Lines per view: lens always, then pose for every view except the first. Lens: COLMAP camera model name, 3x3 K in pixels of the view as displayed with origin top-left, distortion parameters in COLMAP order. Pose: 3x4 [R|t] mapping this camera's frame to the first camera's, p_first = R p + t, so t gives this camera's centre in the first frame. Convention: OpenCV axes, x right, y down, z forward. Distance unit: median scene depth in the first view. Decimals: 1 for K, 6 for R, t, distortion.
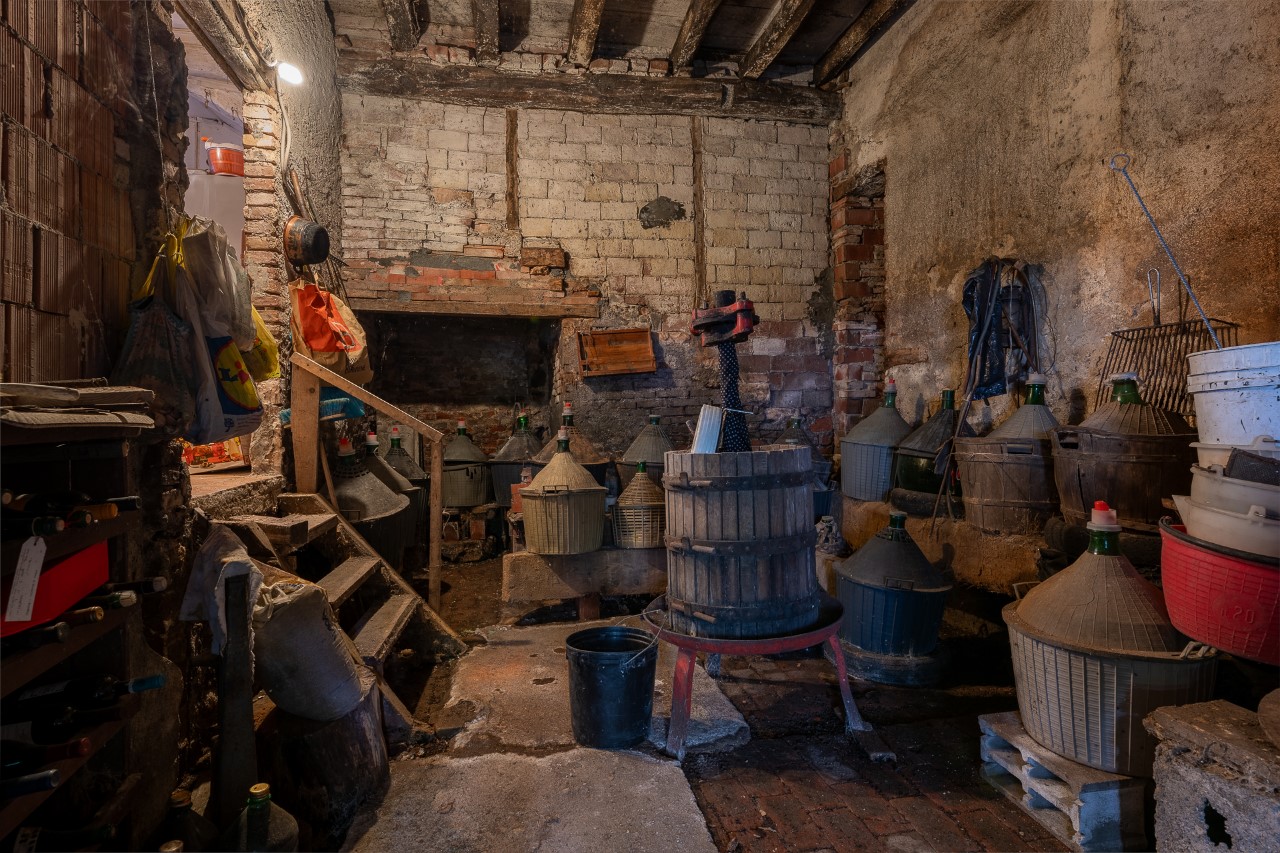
lens RADIAL K [[652.7, 0, 638.8], [0, 652.7, 421.5], [0, 0, 1]] dist [-0.000176, 0.000020]
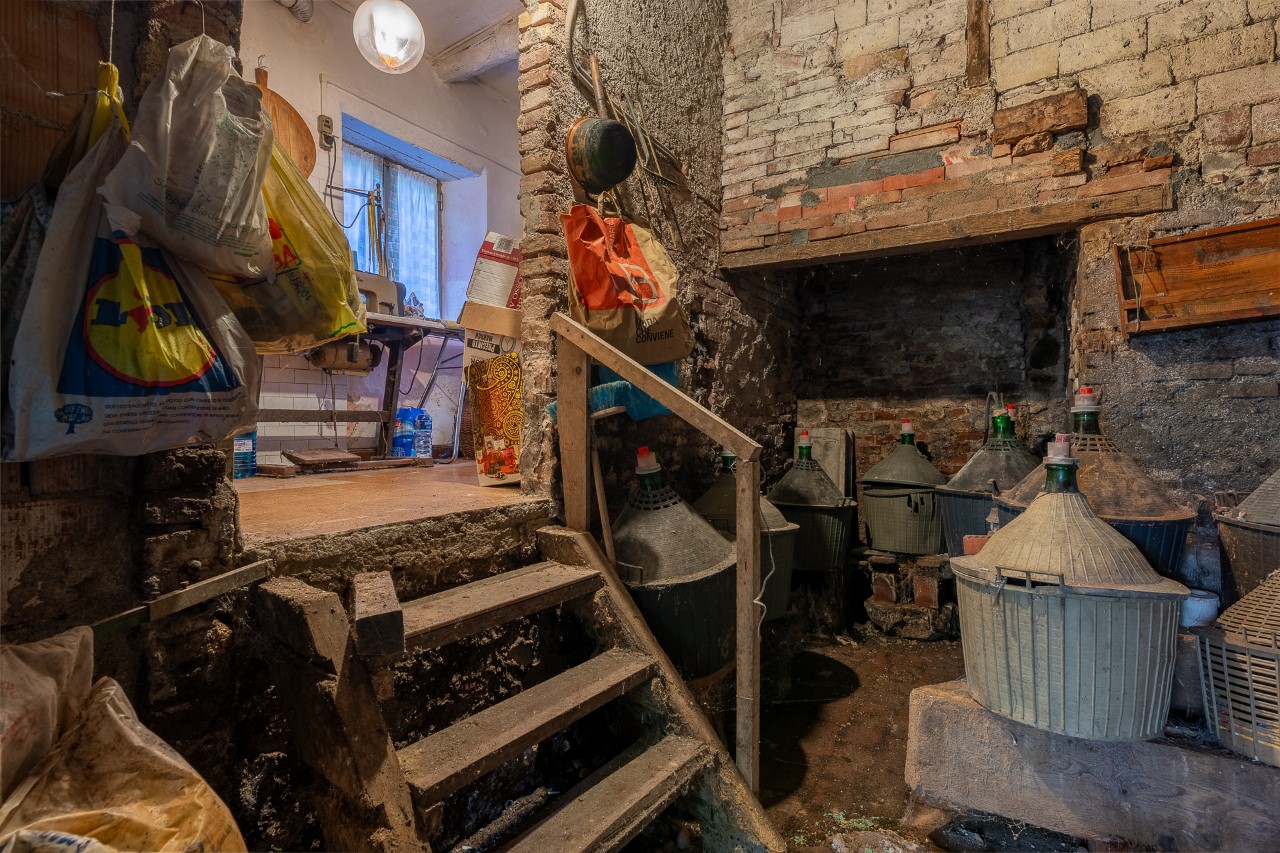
lens RADIAL K [[652.7, 0, 628.6], [0, 652.7, 426.1], [0, 0, 1]] dist [-0.000176, 0.000020]
pose [[0.718676, 0.012155, -0.695239, -0.013669], [-0.010543, 0.999923, 0.006584, 0.001354], [0.695265, 0.002598, 0.718748, 0.389812]]
